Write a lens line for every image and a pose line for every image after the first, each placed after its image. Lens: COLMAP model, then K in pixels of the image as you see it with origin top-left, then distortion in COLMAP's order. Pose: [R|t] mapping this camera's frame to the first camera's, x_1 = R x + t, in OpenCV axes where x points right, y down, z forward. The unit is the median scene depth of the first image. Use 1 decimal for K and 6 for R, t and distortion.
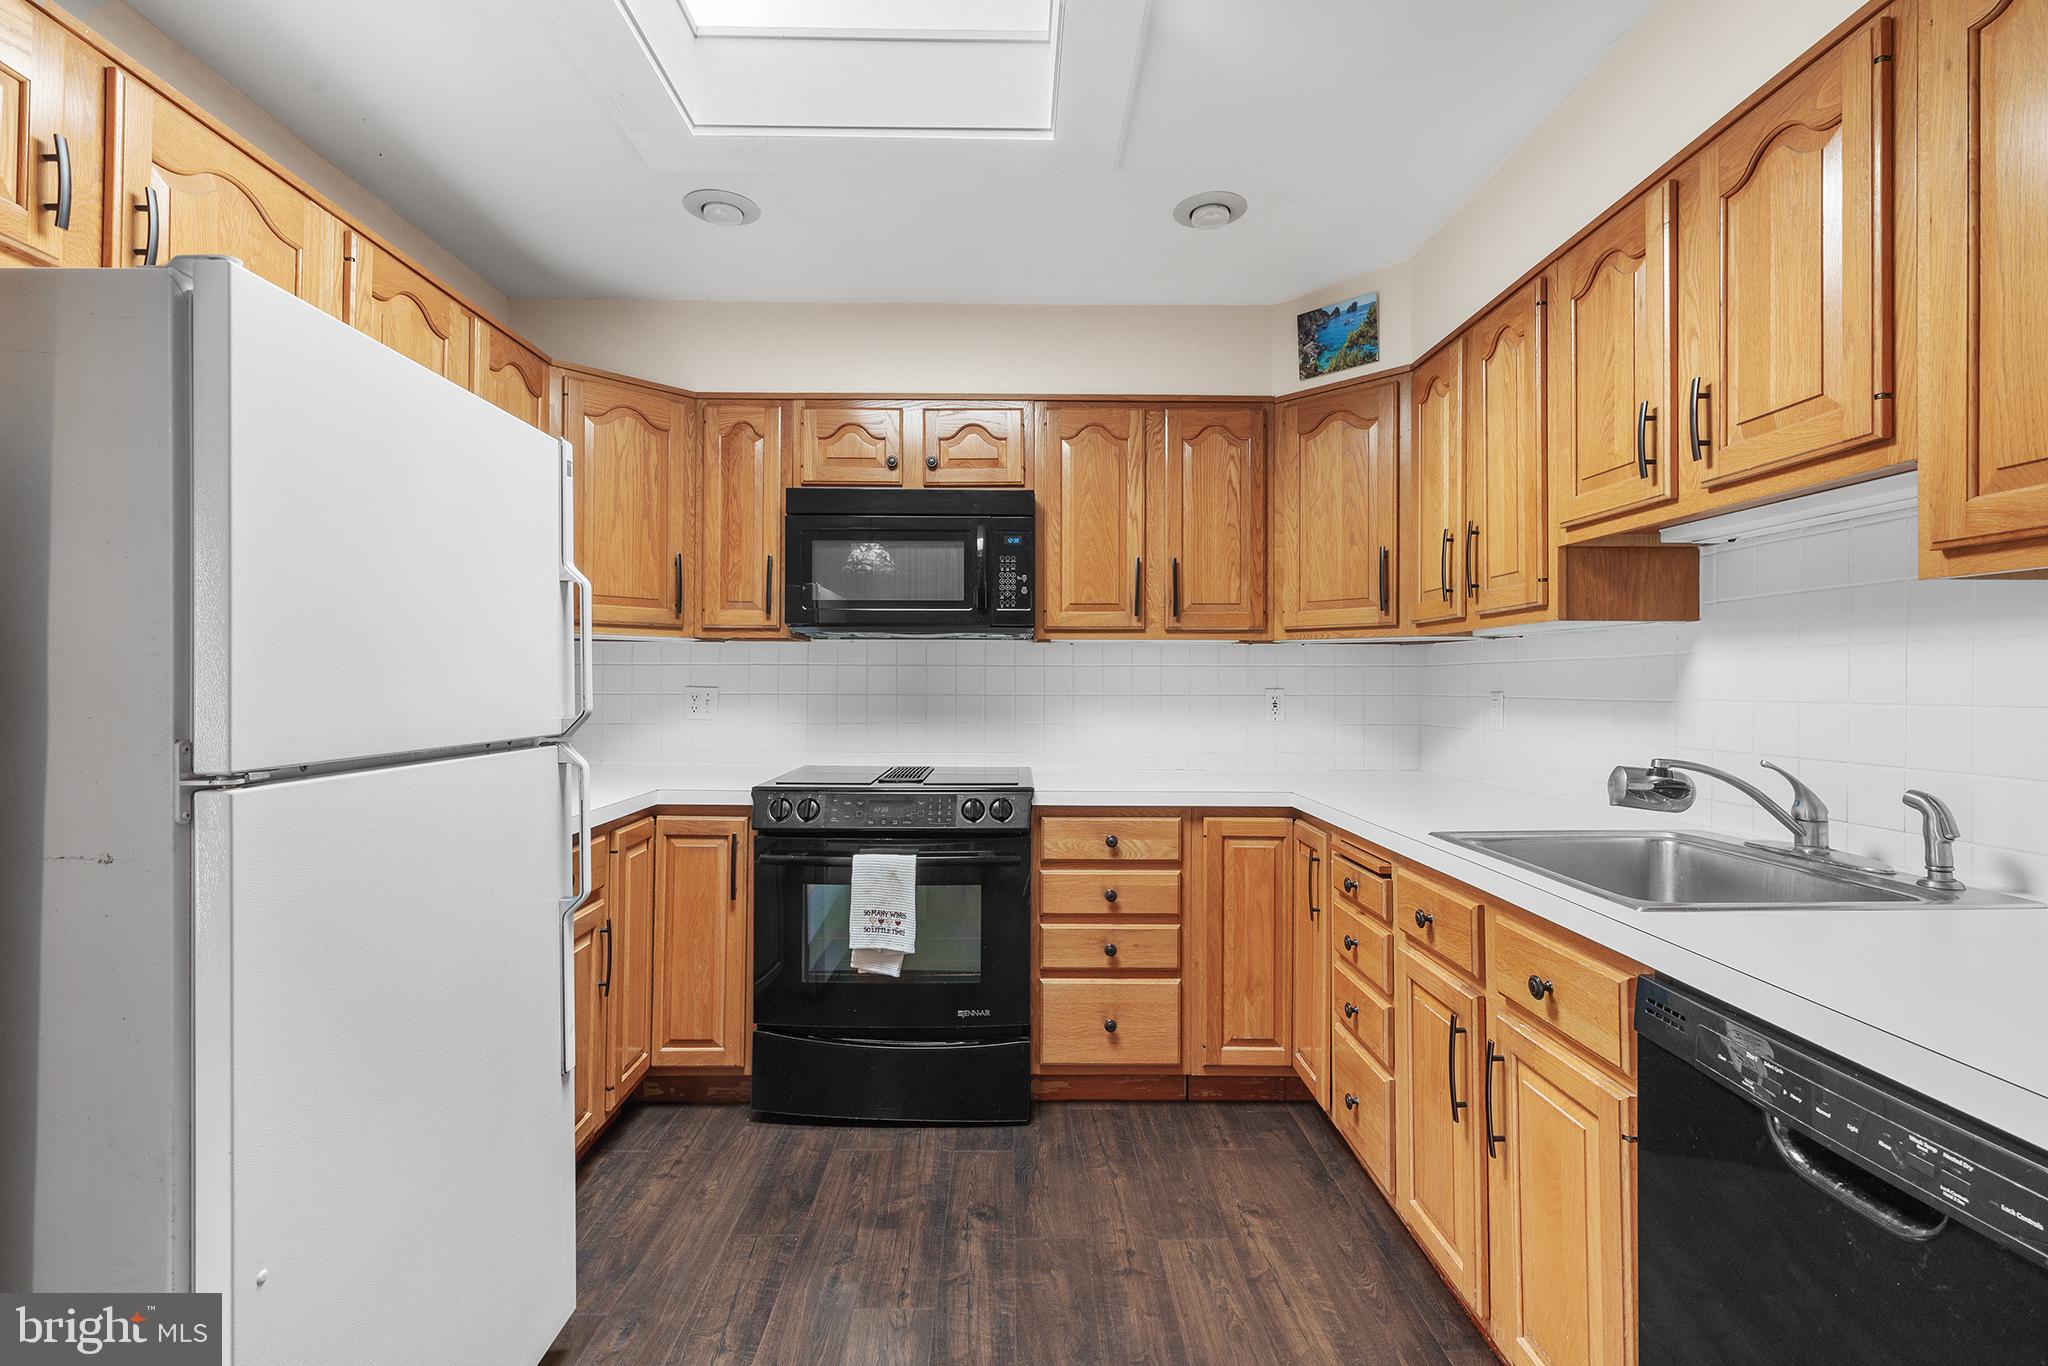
lens RADIAL K [[909.1, 0, 1041.8], [0, 909.1, 677.8], [0, 0, 1]] dist [0.000529, -0.000203]
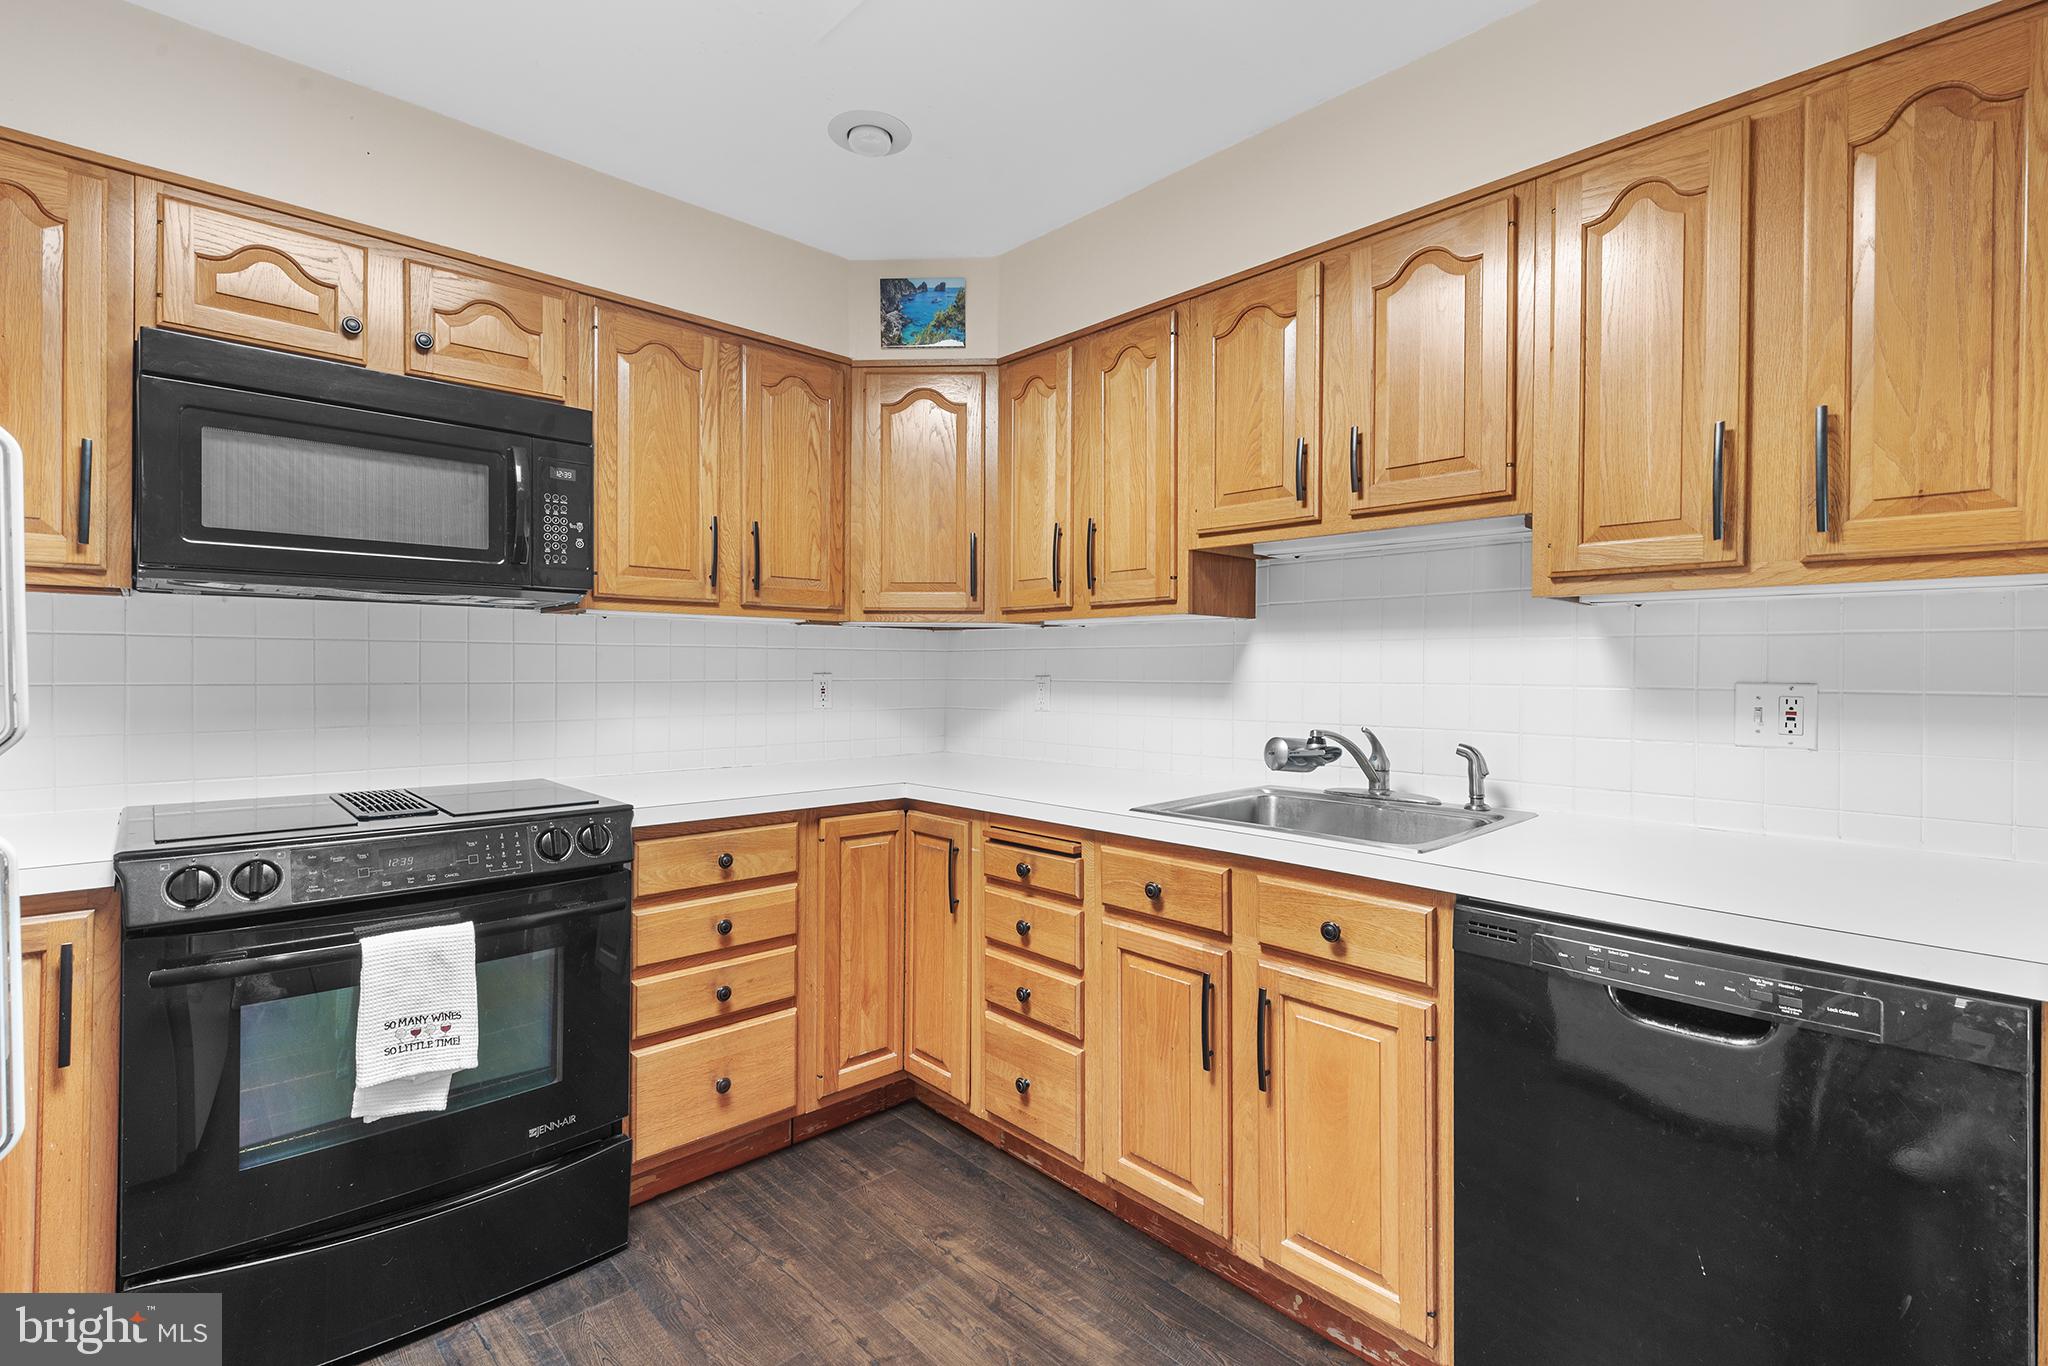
lens RADIAL K [[913.9, 0, 1021.8], [0, 913.9, 674.1], [0, 0, 1]] dist [0.001974, -0.000038]
pose [[0.742407, -0.003280, 0.669941, -0.275834], [-0.005809, 0.999919, 0.011333, 0.000952], [-0.669924, -0.012305, 0.742328, 0.212394]]
